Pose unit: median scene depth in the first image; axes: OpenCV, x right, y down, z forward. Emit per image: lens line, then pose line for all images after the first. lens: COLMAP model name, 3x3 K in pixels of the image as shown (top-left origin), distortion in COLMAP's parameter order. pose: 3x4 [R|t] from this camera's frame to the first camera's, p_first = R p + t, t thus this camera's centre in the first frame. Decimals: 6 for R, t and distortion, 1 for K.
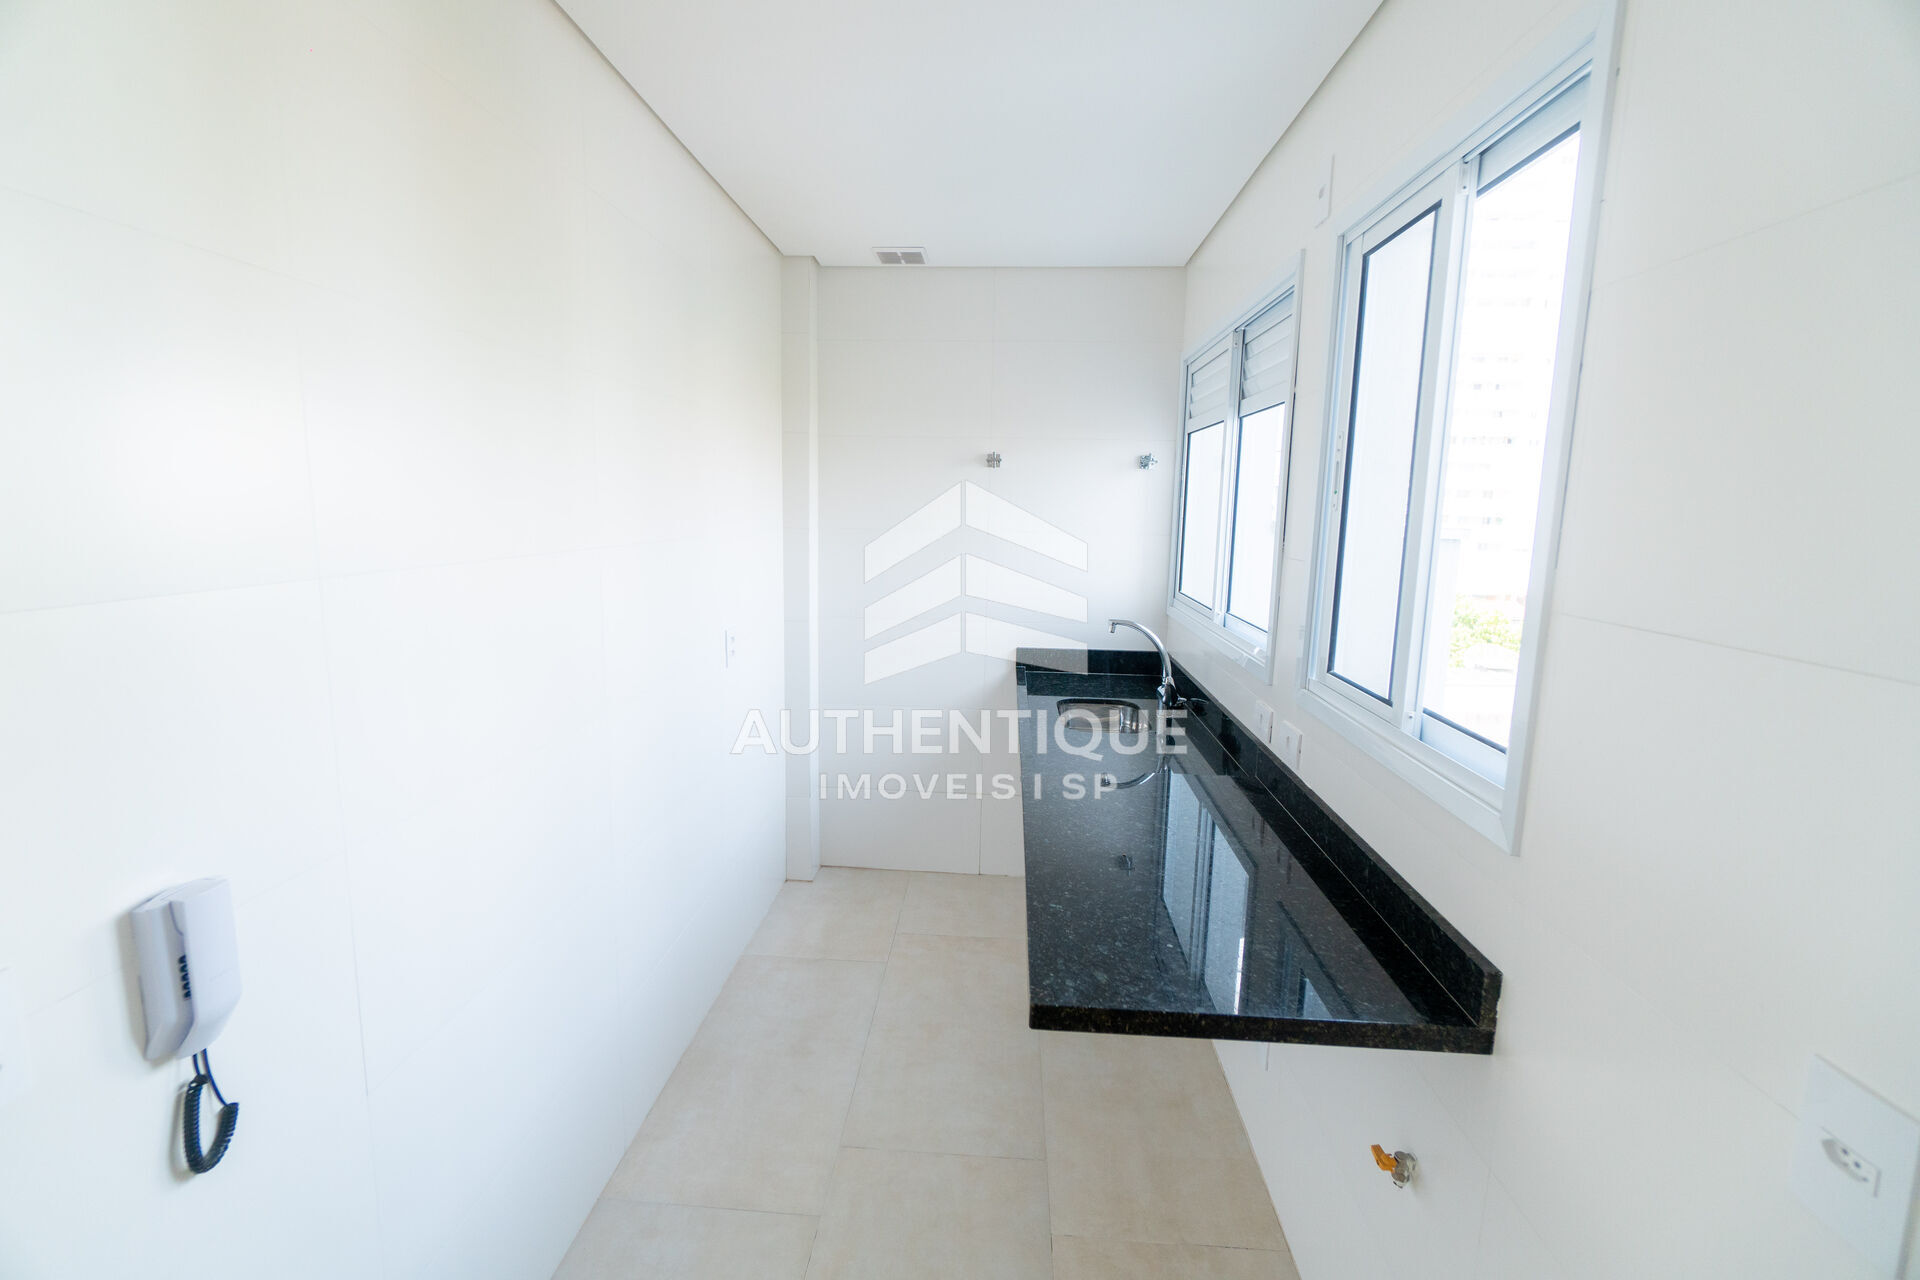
lens RADIAL K [[822.0, 0, 952.5], [0, 822.0, 626.7], [0, 0, 1]] dist [-0.004674, 0.000076]
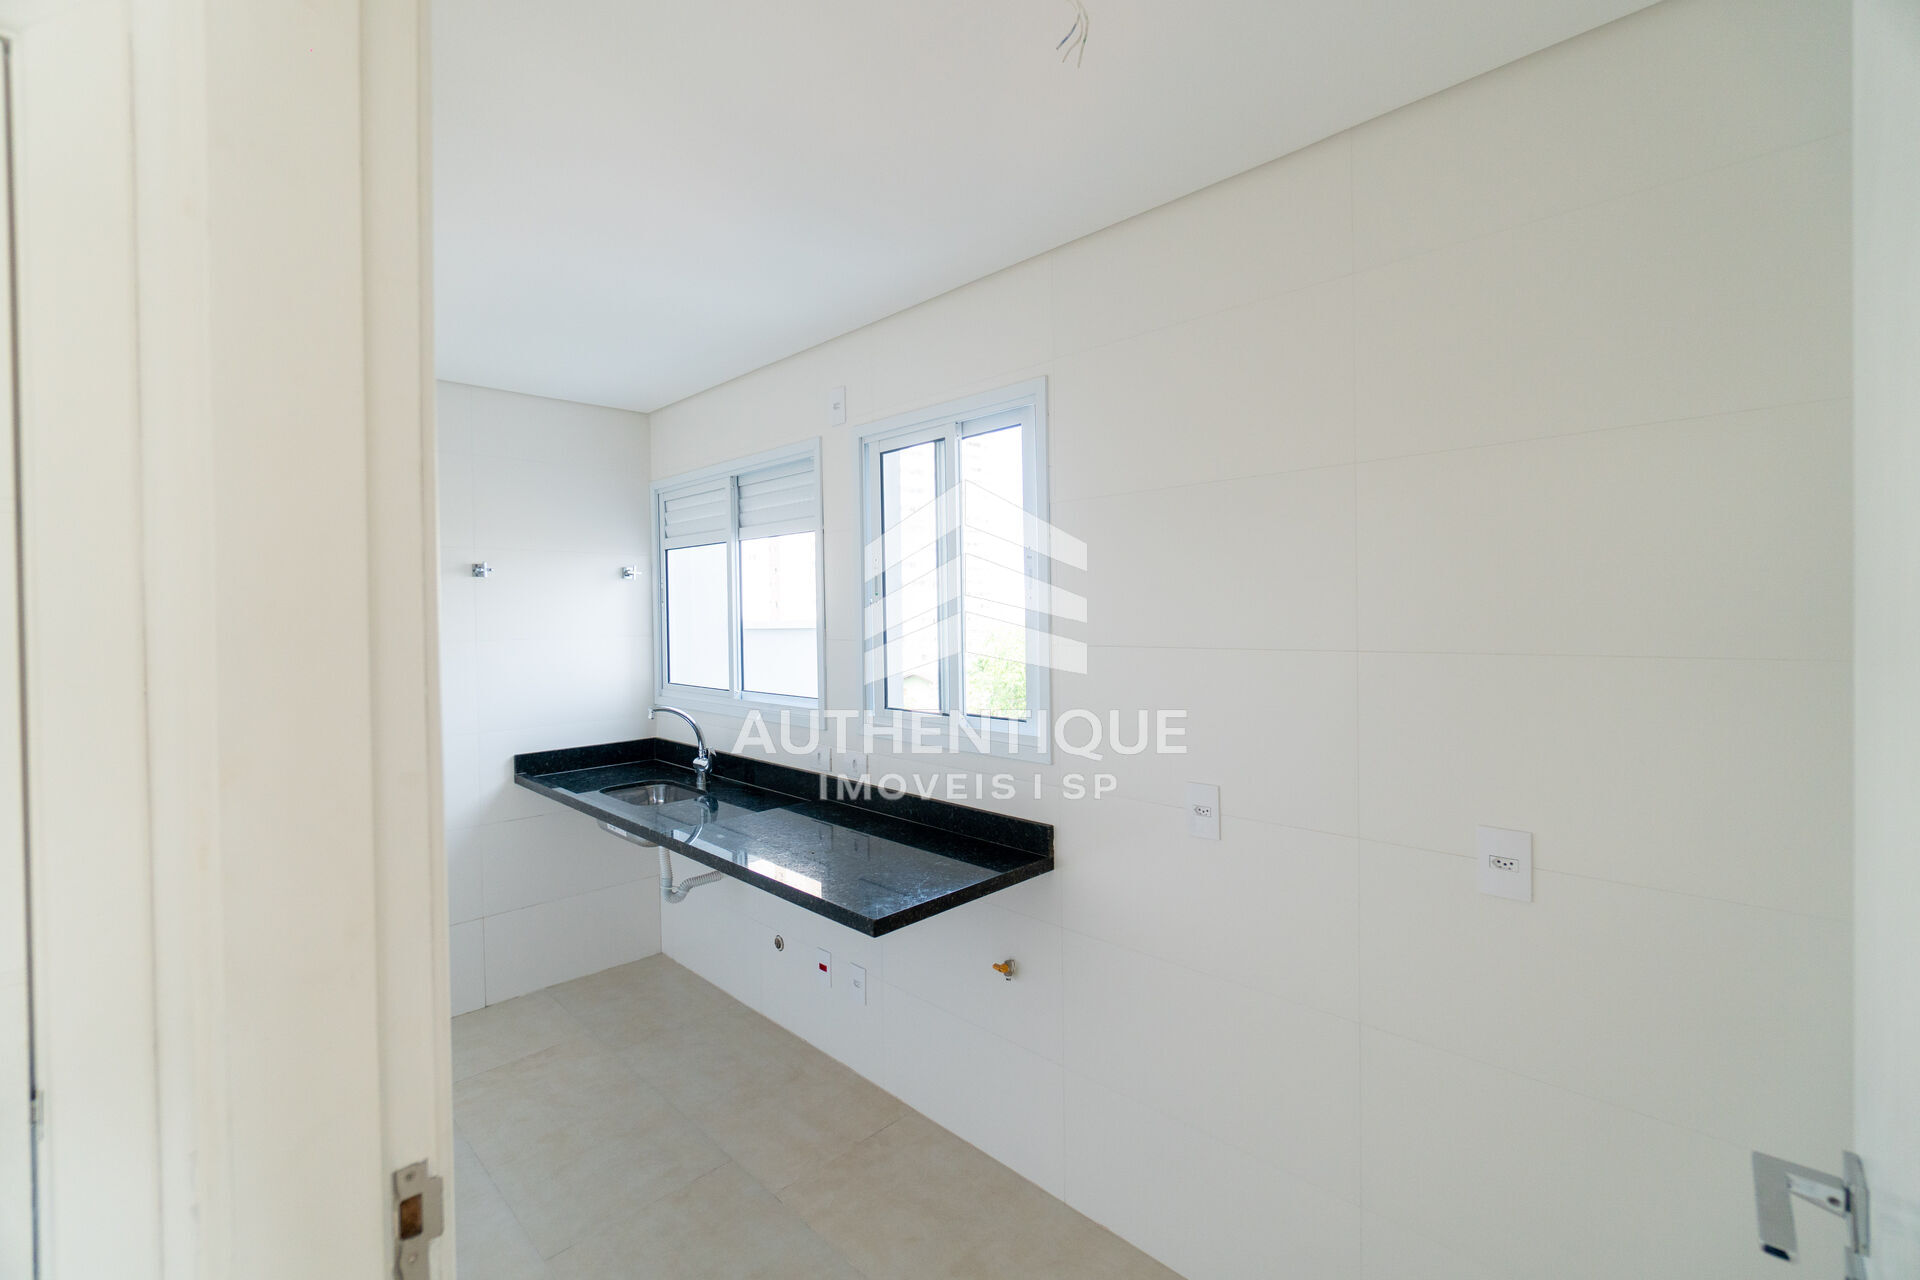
lens RADIAL K [[822.0, 0, 954.4], [0, 822.0, 630.5], [0, 0, 1]] dist [-0.004674, 0.000076]
pose [[0.651636, -0.041679, 0.757386, -0.430165], [0.138502, 0.988241, -0.064780, 0.018535], [-0.745780, 0.147113, 0.649746, -0.087837]]
